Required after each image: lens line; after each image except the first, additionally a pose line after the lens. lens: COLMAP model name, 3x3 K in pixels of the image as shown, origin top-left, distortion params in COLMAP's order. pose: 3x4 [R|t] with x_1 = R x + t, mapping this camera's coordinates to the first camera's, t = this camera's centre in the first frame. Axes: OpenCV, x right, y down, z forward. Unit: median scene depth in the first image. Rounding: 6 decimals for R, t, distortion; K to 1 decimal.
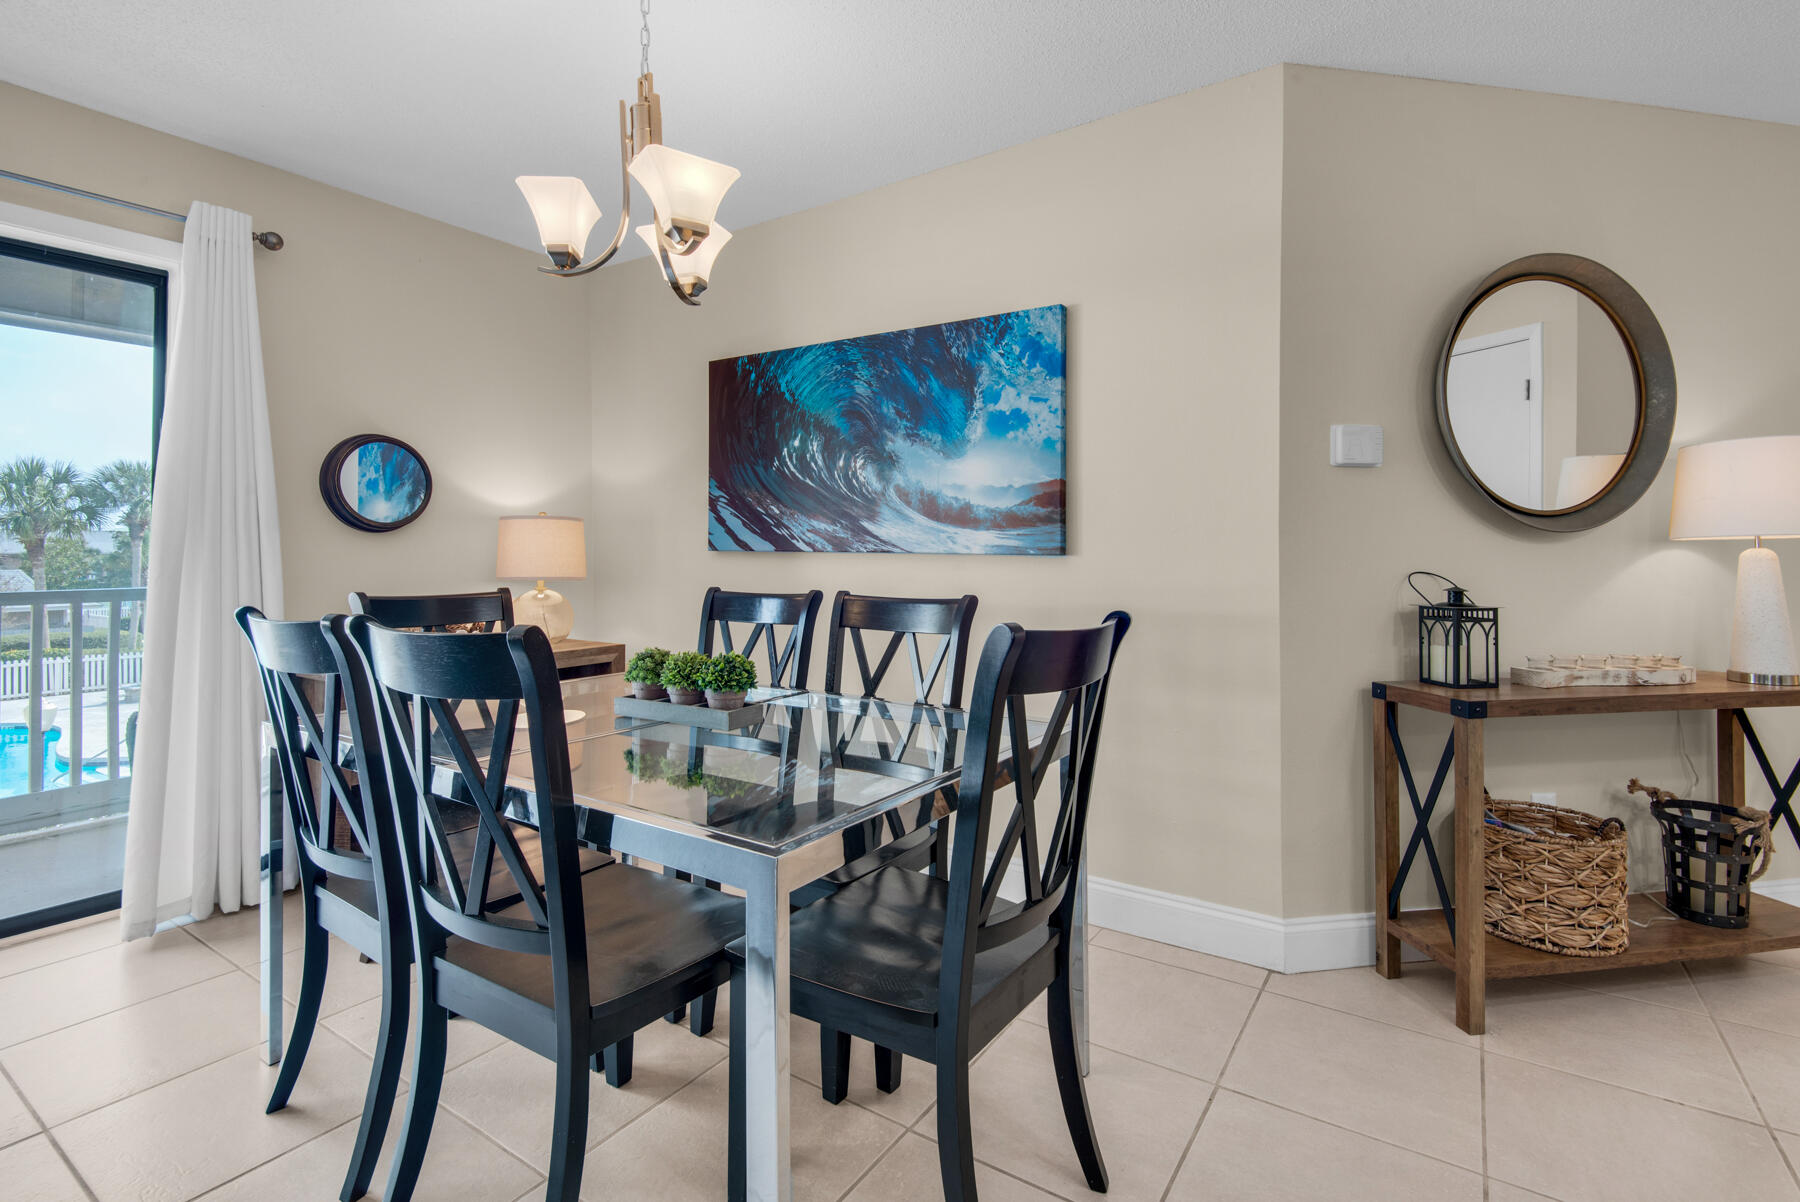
lens RADIAL K [[830.2, 0, 922.0], [0, 830.2, 599.7], [0, 0, 1]] dist [0.039500, -0.021683]
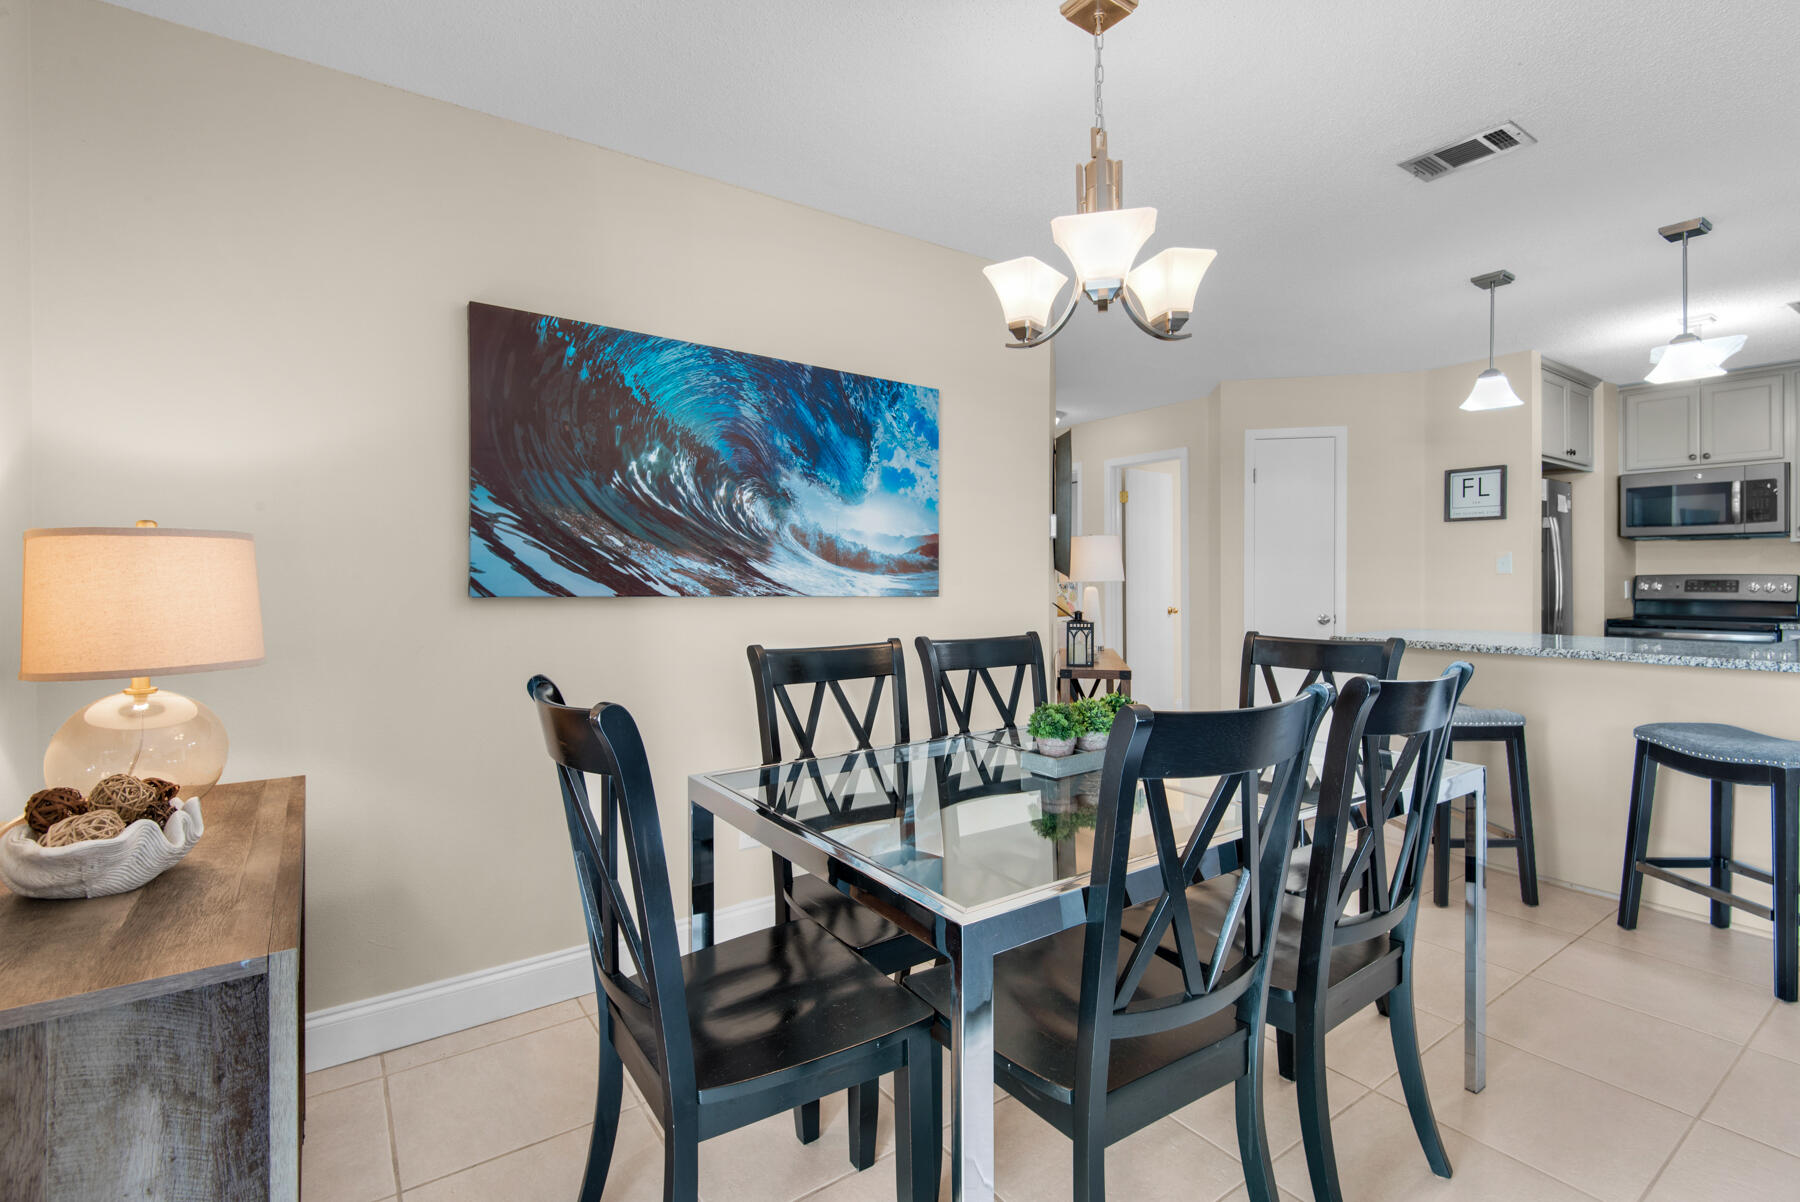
lens RADIAL K [[830.2, 0, 922.0], [0, 830.2, 599.7], [0, 0, 1]] dist [0.039500, -0.021683]
pose [[0.363477, -0.032024, 0.931053, -0.882718], [0.036688, 0.999126, 0.020043, -0.068723], [-0.930881, 0.026874, 0.364334, 0.538315]]
